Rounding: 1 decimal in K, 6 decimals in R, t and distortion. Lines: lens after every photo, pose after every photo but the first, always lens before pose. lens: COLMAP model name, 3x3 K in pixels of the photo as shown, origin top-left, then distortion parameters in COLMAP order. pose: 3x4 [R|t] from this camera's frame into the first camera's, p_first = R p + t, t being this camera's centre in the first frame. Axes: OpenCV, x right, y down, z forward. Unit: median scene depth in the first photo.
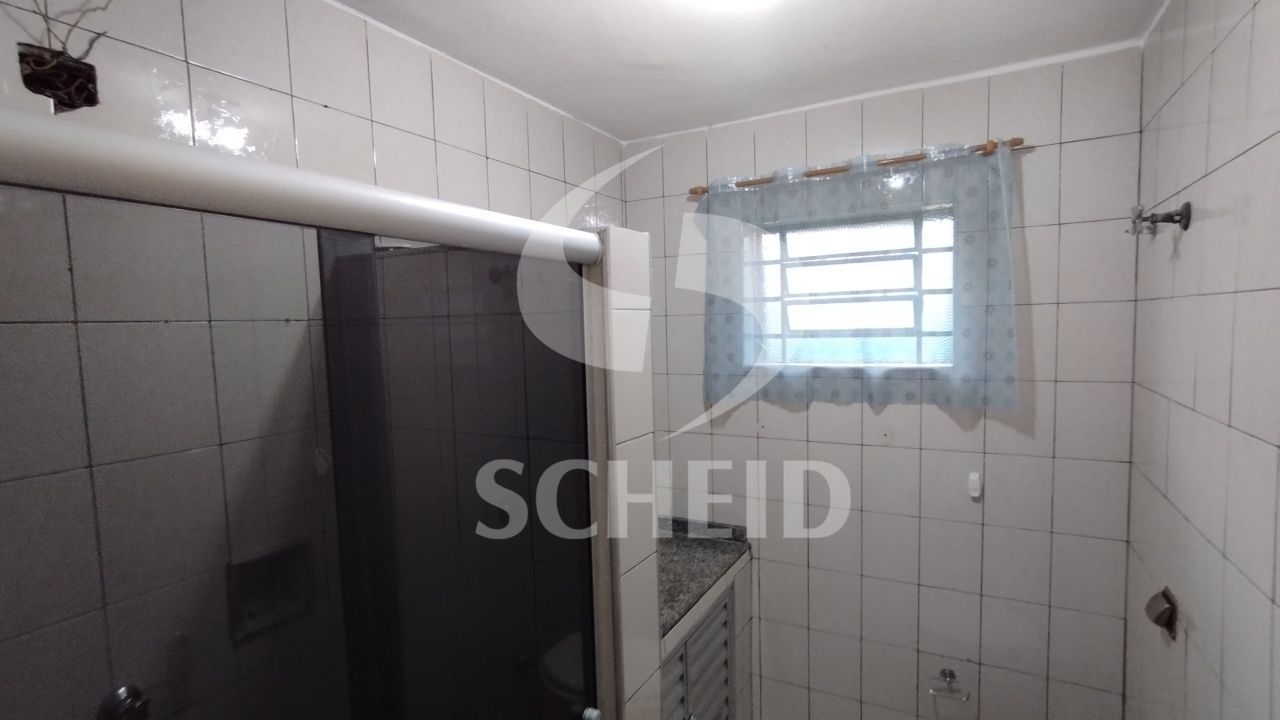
lens RADIAL K [[595.7, 0, 682.9], [0, 595.7, 362.3], [0, 0, 1]] dist [-0.003371, 0.008010]
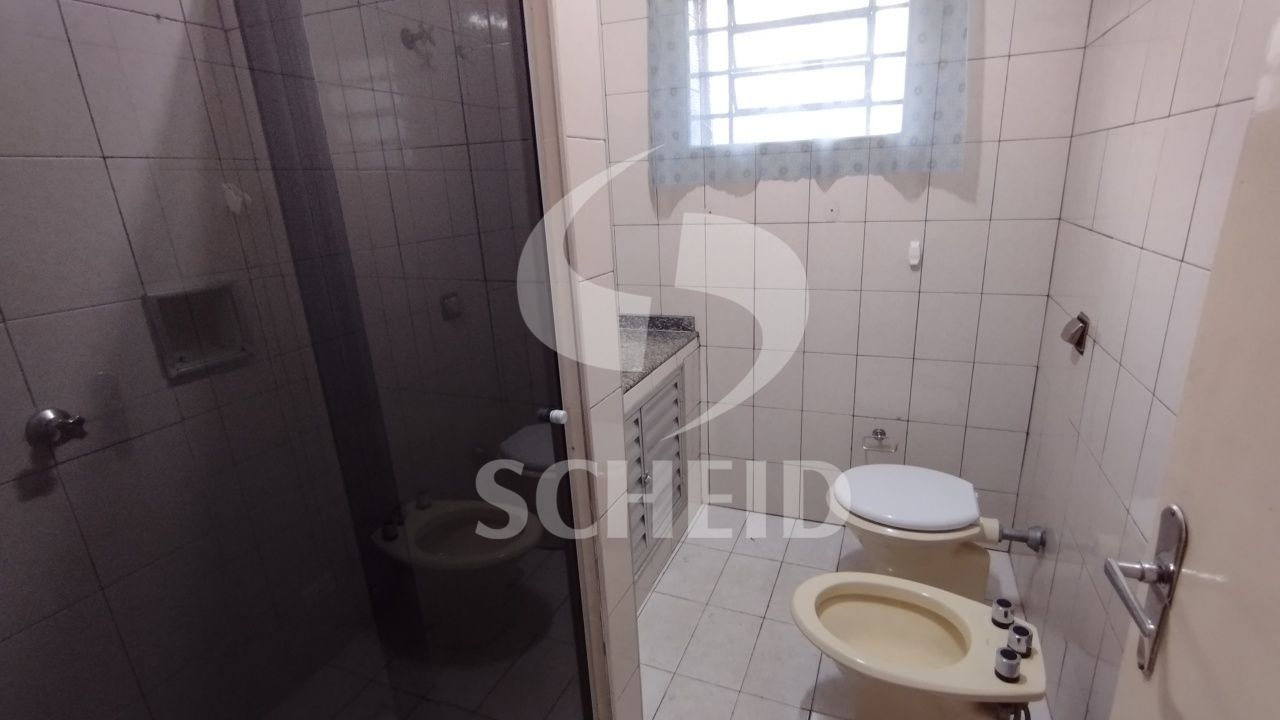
lens RADIAL K [[595.7, 0, 682.9], [0, 595.7, 362.3], [0, 0, 1]] dist [-0.003371, 0.008010]
pose [[0.994076, -0.038975, 0.101456, -0.021925], [0.016419, 0.976628, 0.214308, 0.158673], [-0.107437, -0.211372, 0.971483, -0.001387]]
